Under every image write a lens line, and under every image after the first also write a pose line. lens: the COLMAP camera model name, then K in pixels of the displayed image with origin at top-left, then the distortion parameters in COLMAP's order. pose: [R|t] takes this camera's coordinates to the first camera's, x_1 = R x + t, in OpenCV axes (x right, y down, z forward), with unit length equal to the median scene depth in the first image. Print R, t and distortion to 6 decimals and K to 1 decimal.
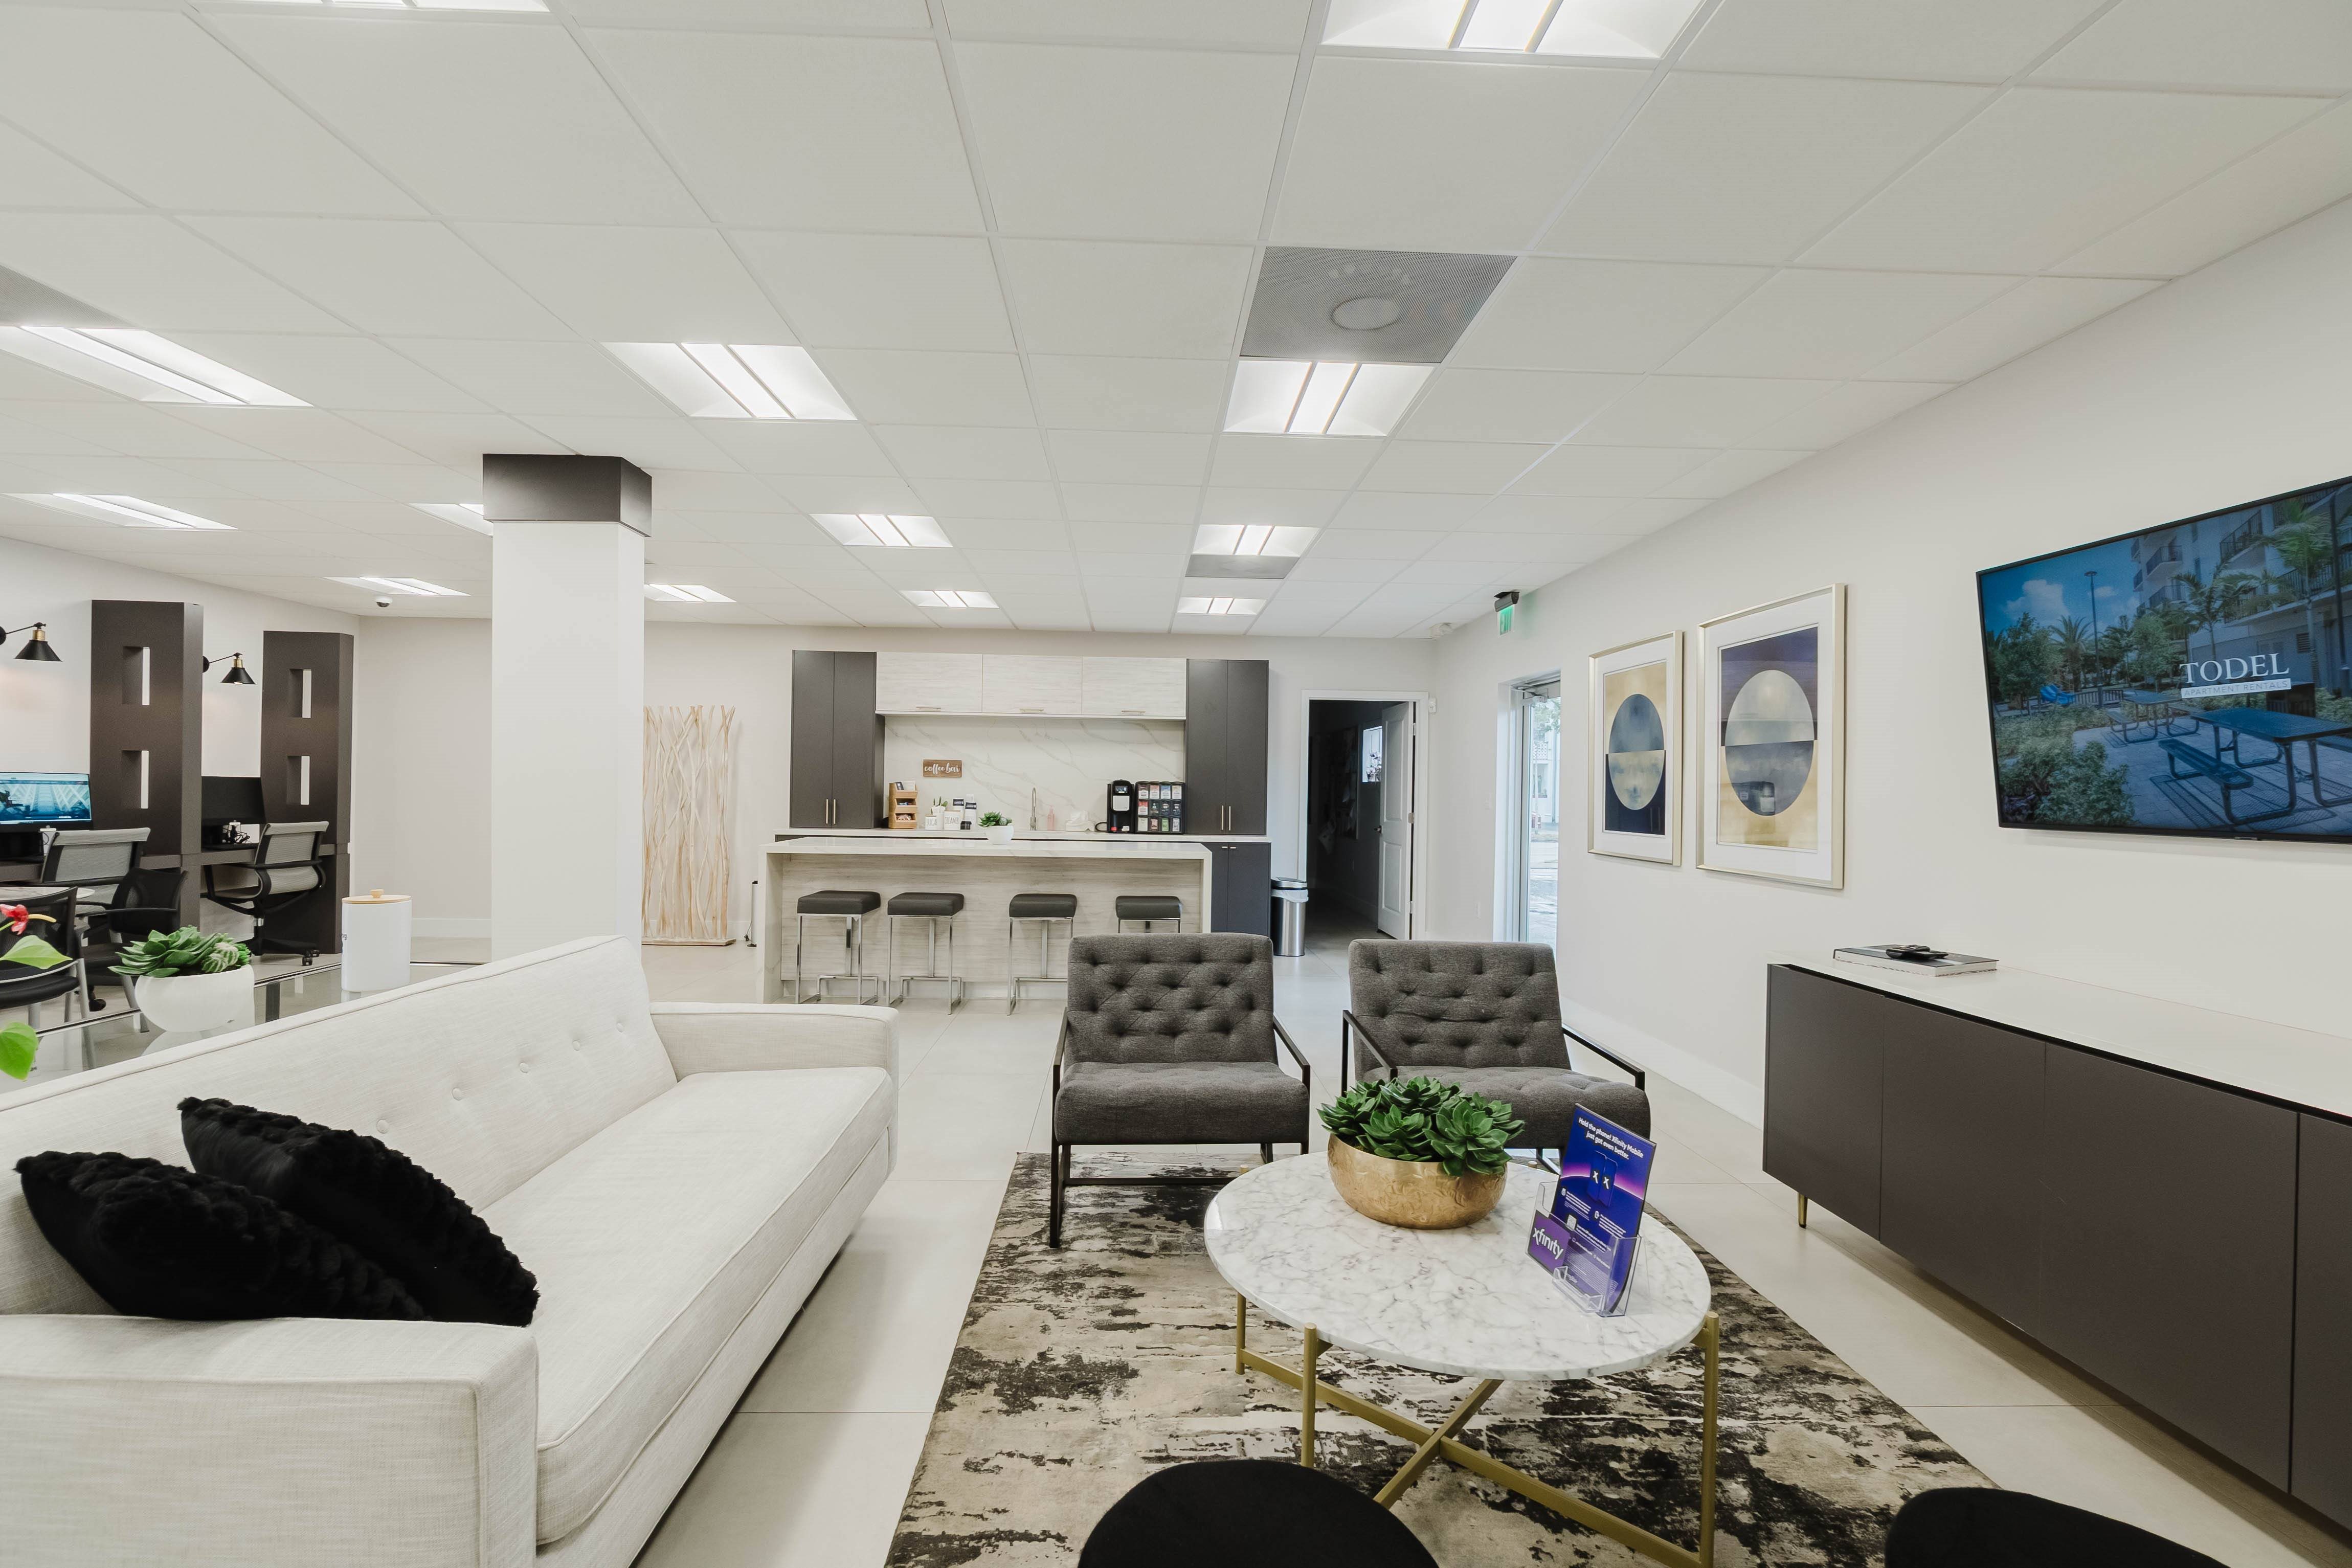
lens RADIAL K [[1009.7, 0, 1171.8], [0, 1009.7, 793.4], [0, 0, 1]] dist [0.002941, 0.000337]
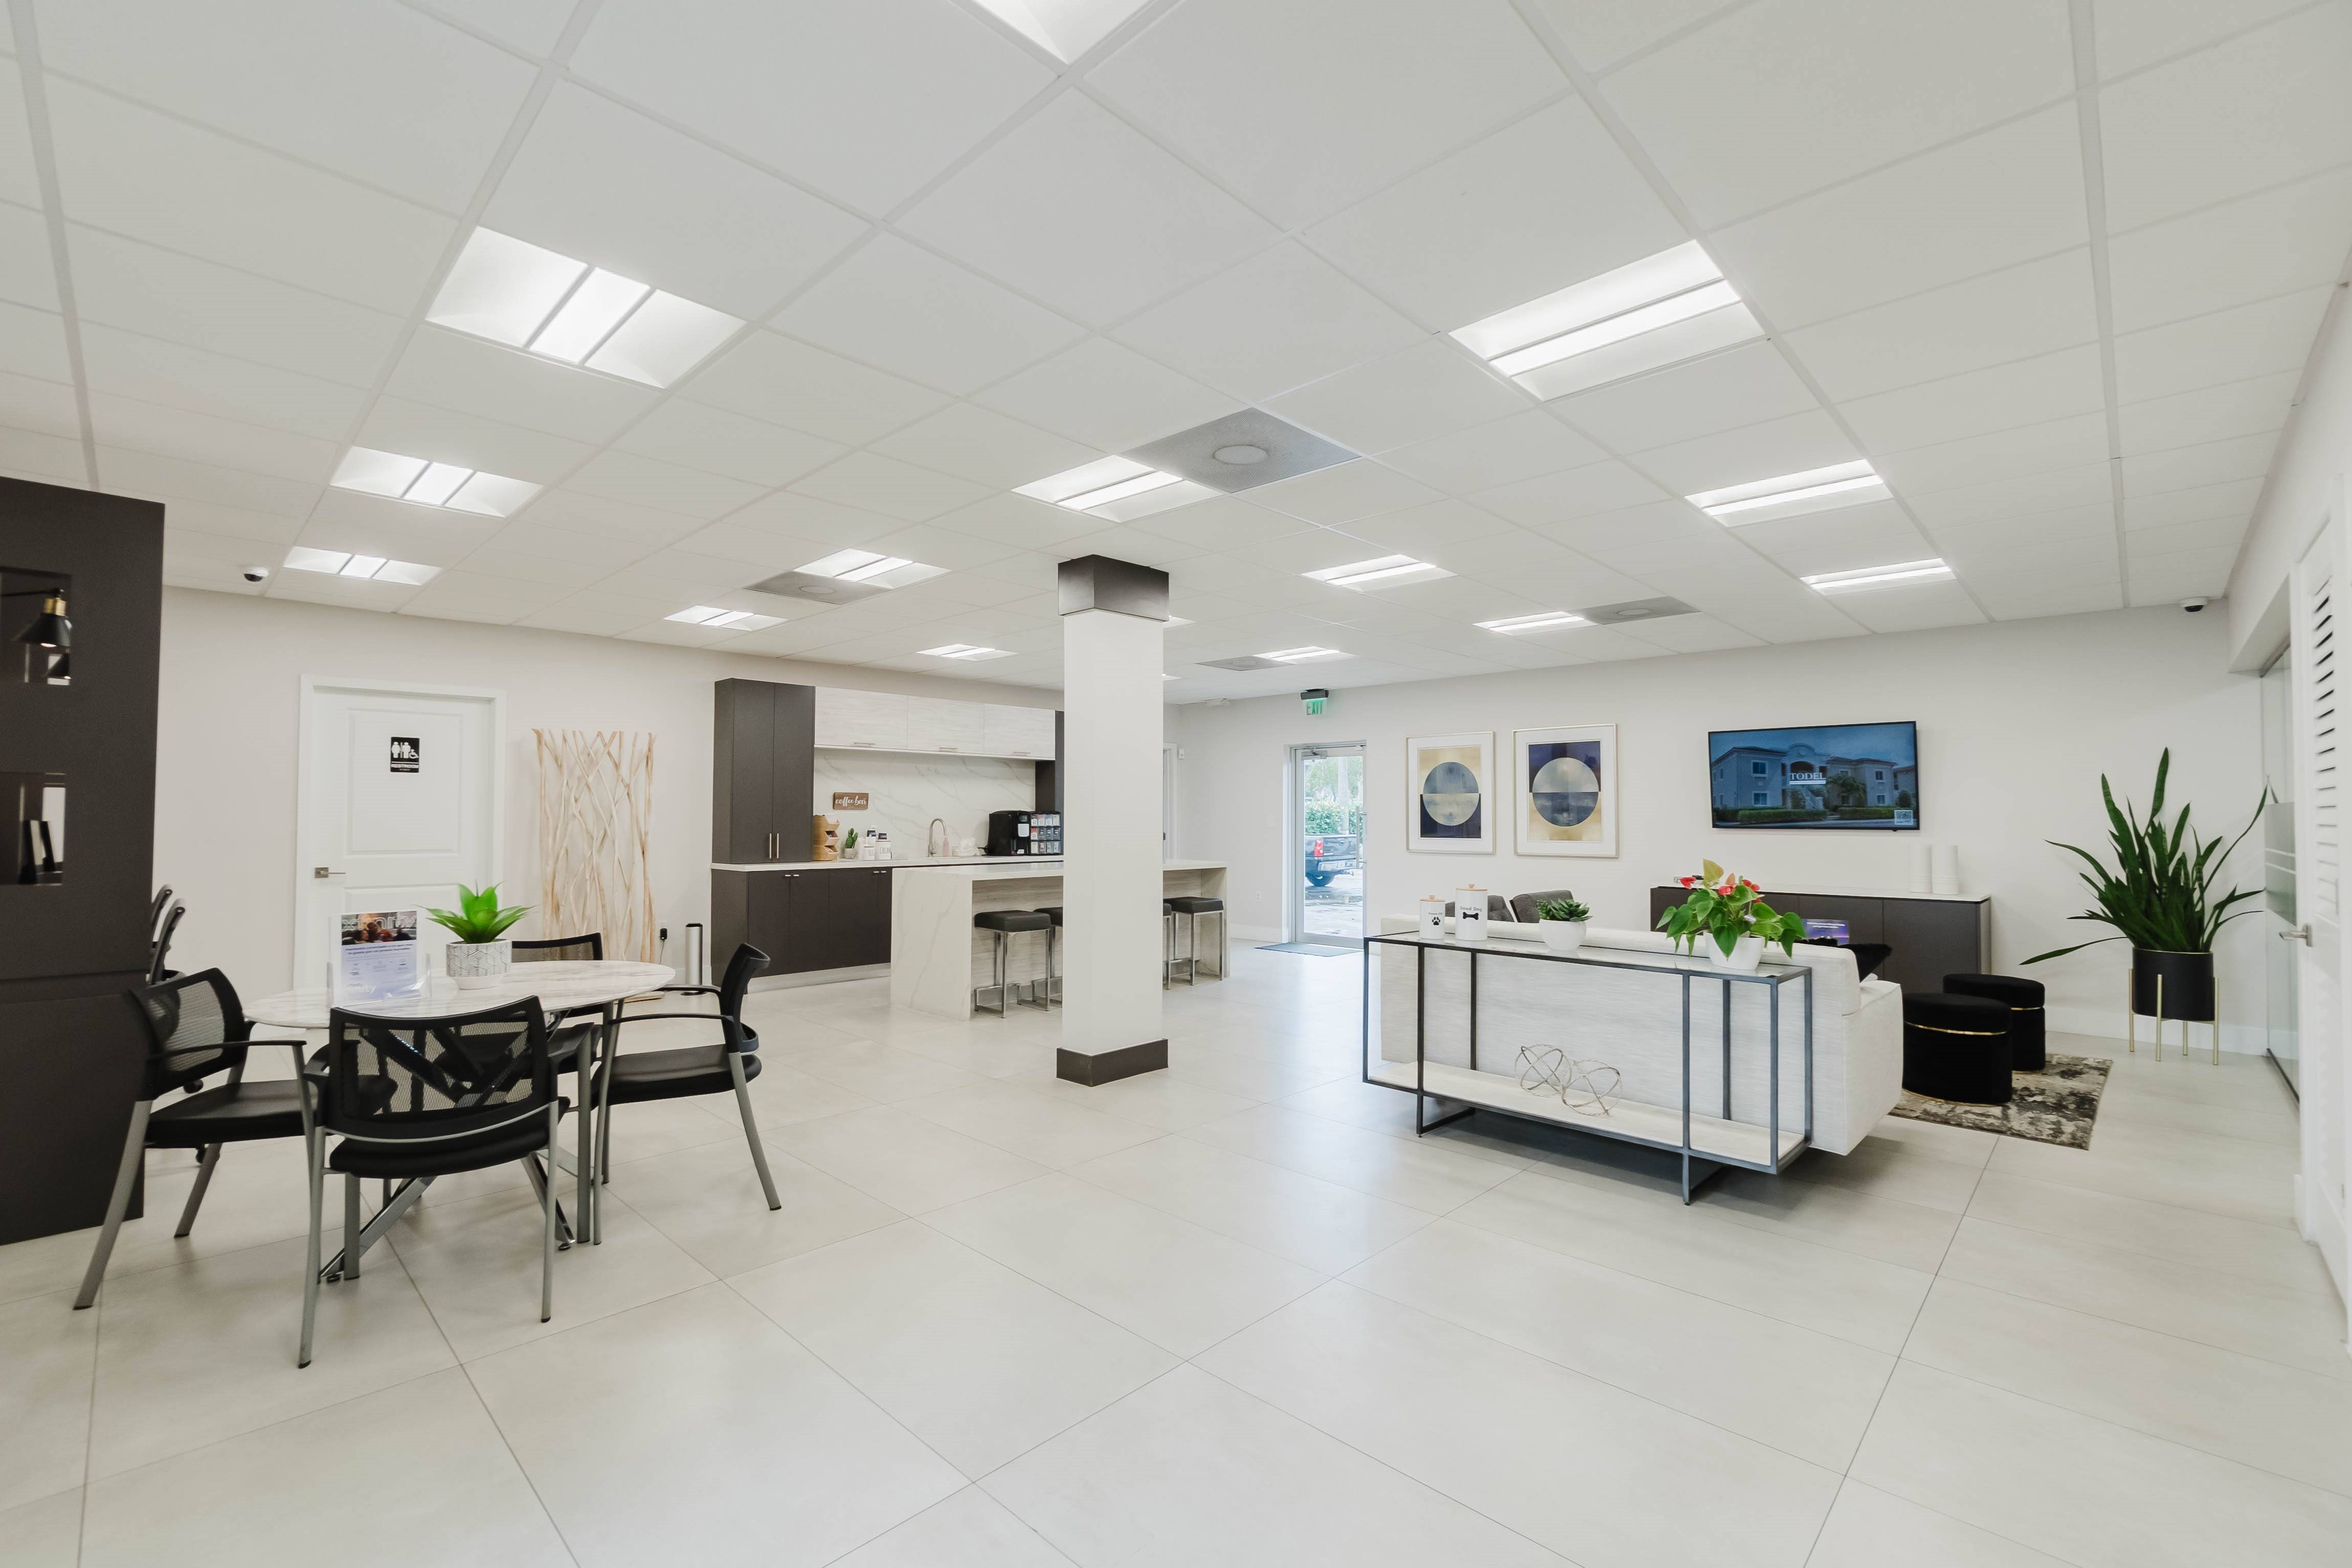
lens RADIAL K [[1009.7, 0, 1171.8], [0, 1009.7, 793.4], [0, 0, 1]] dist [0.002941, 0.000337]
pose [[0.721697, 0.000767, 0.692209, -0.738814], [0.013201, 0.999802, -0.014871, -0.013346], [-0.692084, 0.019870, 0.721544, 0.025825]]
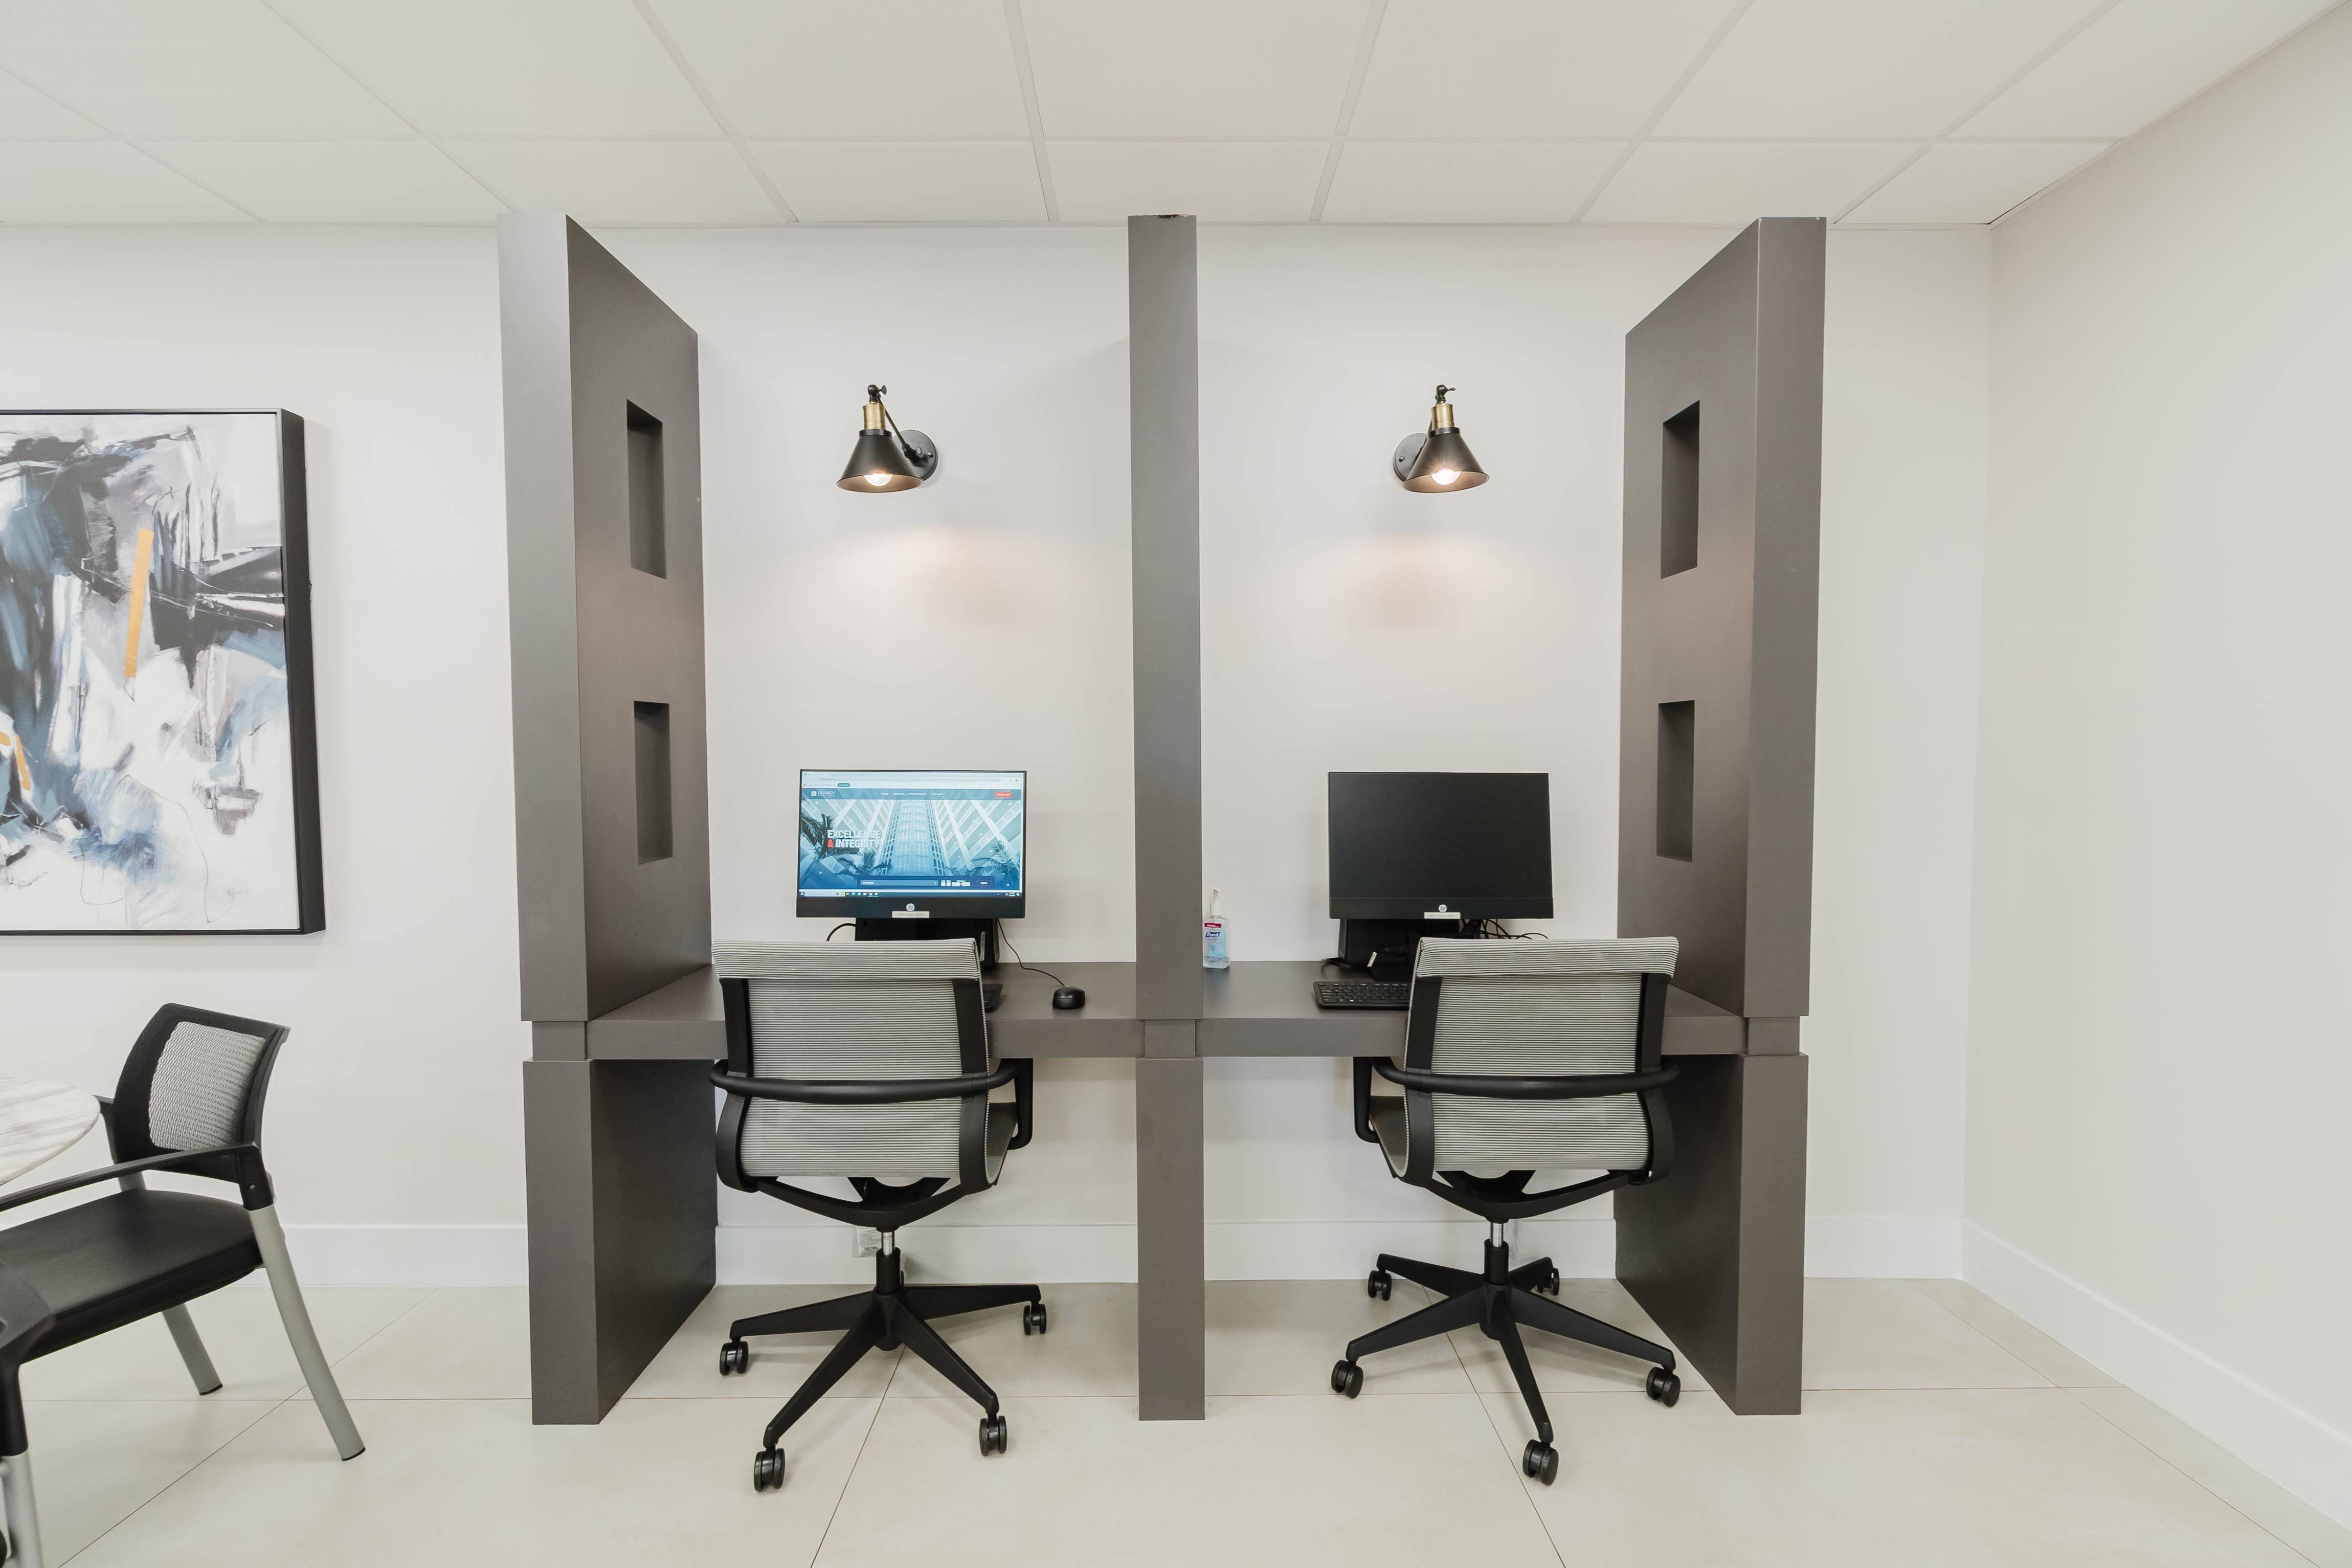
lens RADIAL K [[1009.7, 0, 1171.8], [0, 1009.7, 793.4], [0, 0, 1]] dist [0.002941, 0.000337]
pose [[-0.025289, 0.014442, -0.999576, -0.511851], [-0.004153, 0.999886, 0.014551, -0.012336], [0.999672, 0.004520, -0.025226, 0.788448]]
